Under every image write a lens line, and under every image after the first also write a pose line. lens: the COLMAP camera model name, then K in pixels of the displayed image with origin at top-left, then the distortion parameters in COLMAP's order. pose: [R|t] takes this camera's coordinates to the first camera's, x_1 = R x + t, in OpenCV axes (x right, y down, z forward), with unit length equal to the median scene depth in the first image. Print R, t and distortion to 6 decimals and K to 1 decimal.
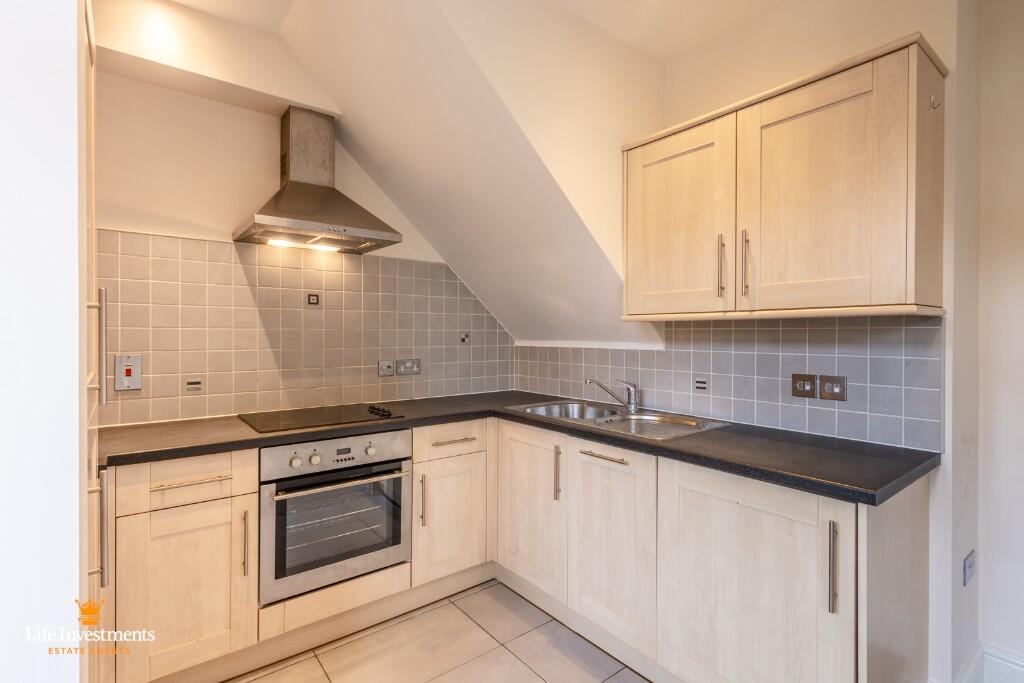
lens RADIAL K [[490.3, 0, 530.2], [0, 490.3, 331.6], [0, 0, 1]] dist [0.000905, 0.000098]
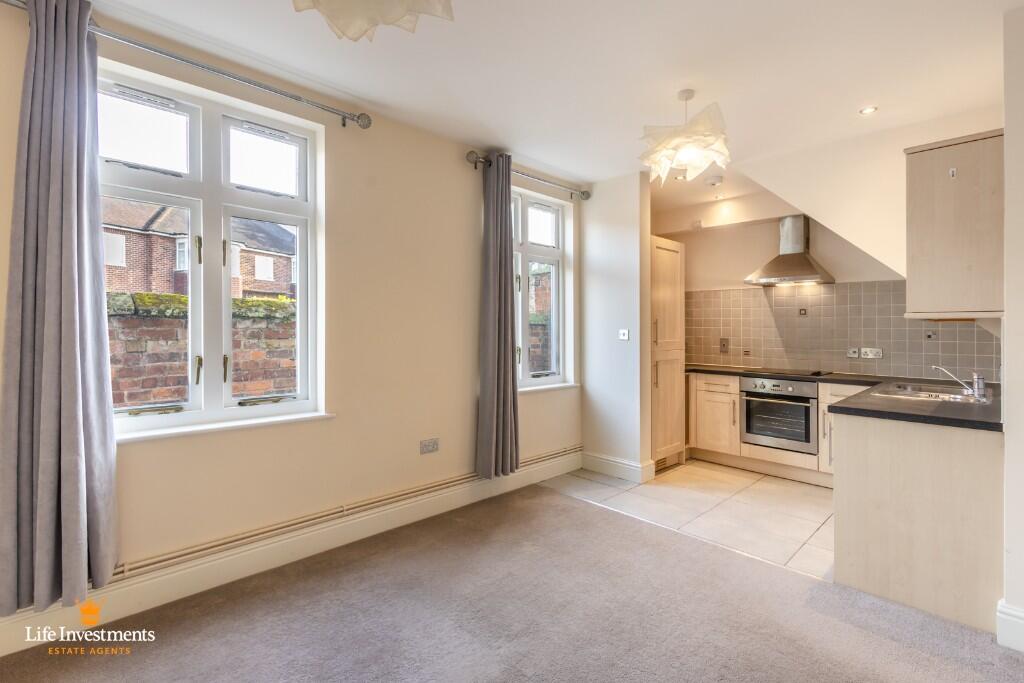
lens RADIAL K [[467.5, 0, 510.4], [0, 467.5, 322.9], [0, 0, 1]] dist [0.001722, 0.000476]
pose [[0.083853, -0.011951, -0.996406, 1.346105], [-0.005074, 0.999910, -0.012420, 0.003458], [0.996465, 0.006097, 0.083785, -0.274193]]
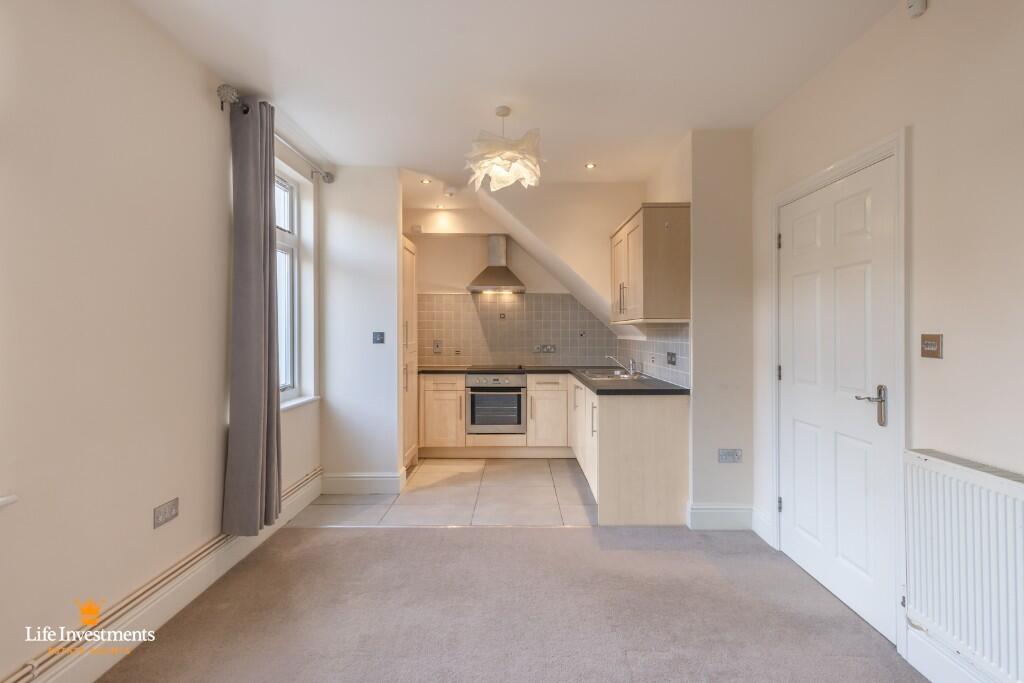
lens RADIAL K [[478.6, 0, 514.1], [0, 478.6, 324.4], [0, 0, 1]] dist [-0.000780, 0.000059]
pose [[0.773961, -0.012038, -0.633119, 1.053101], [0.003803, 0.999890, -0.014363, 0.002766], [0.633222, 0.008709, 0.773921, -0.691756]]
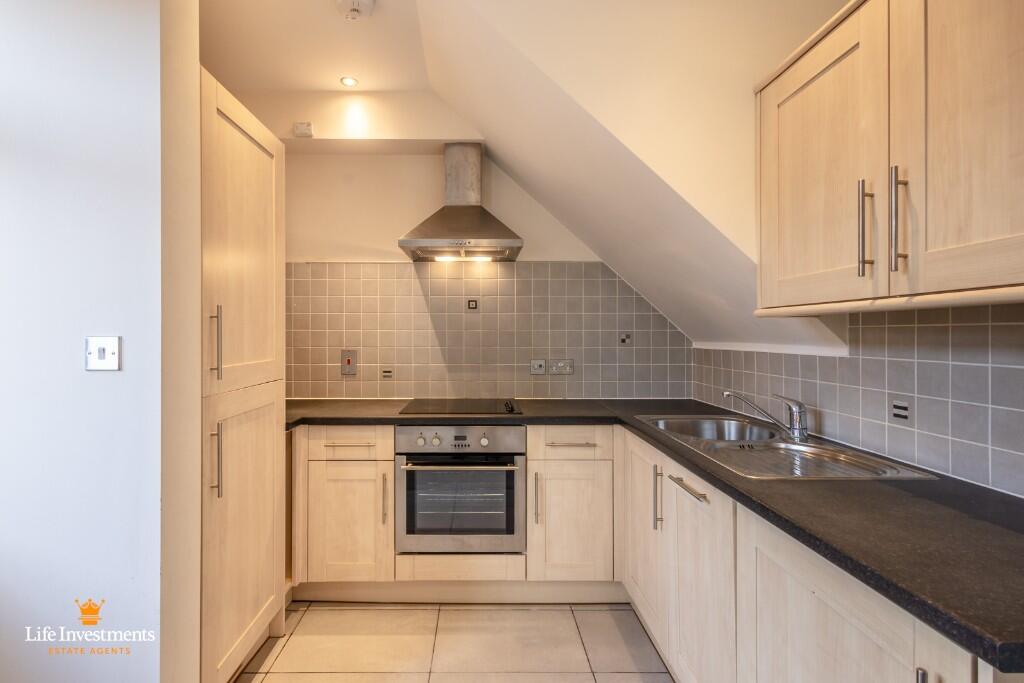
lens RADIAL K [[481.8, 0, 478.6], [0, 481.8, 328.2], [0, 0, 1]] dist [0.000644, 0.000165]
pose [[0.774140, -0.009834, -0.632939, 0.314845], [0.003761, 0.999933, -0.010936, 0.002734], [0.633004, 0.006085, 0.774125, 0.143560]]
